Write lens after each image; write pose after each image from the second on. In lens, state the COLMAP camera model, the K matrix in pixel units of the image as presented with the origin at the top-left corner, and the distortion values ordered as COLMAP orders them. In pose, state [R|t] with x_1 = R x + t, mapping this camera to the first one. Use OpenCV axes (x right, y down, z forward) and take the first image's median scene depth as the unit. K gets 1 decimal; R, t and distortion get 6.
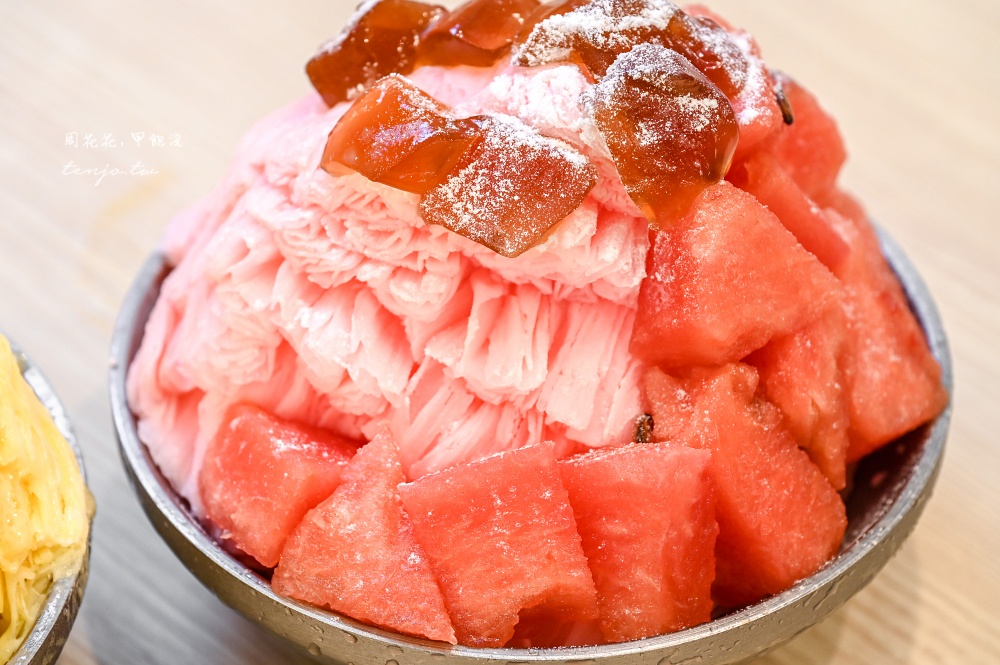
lens RADIAL K [[3285.3, 0, 502.7], [0, 3285.3, 333.0], [0, 0, 1]] dist [-0.139578, 0.000000]
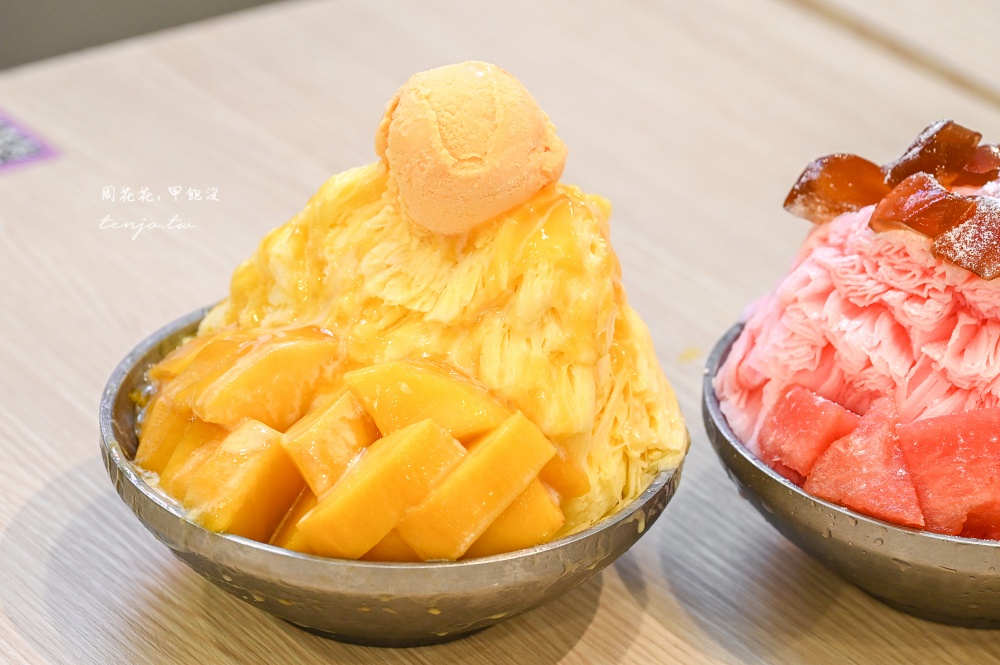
lens RADIAL K [[3285.3, 0, 500.7], [0, 3285.3, 333.7], [0, 0, 1]] dist [-0.139578, 0.000000]
pose [[0.984407, 0.107749, -0.139042, -0.005709], [-0.137714, 0.963854, -0.228080, 0.370110], [0.109441, 0.243672, 0.963663, -0.480884]]
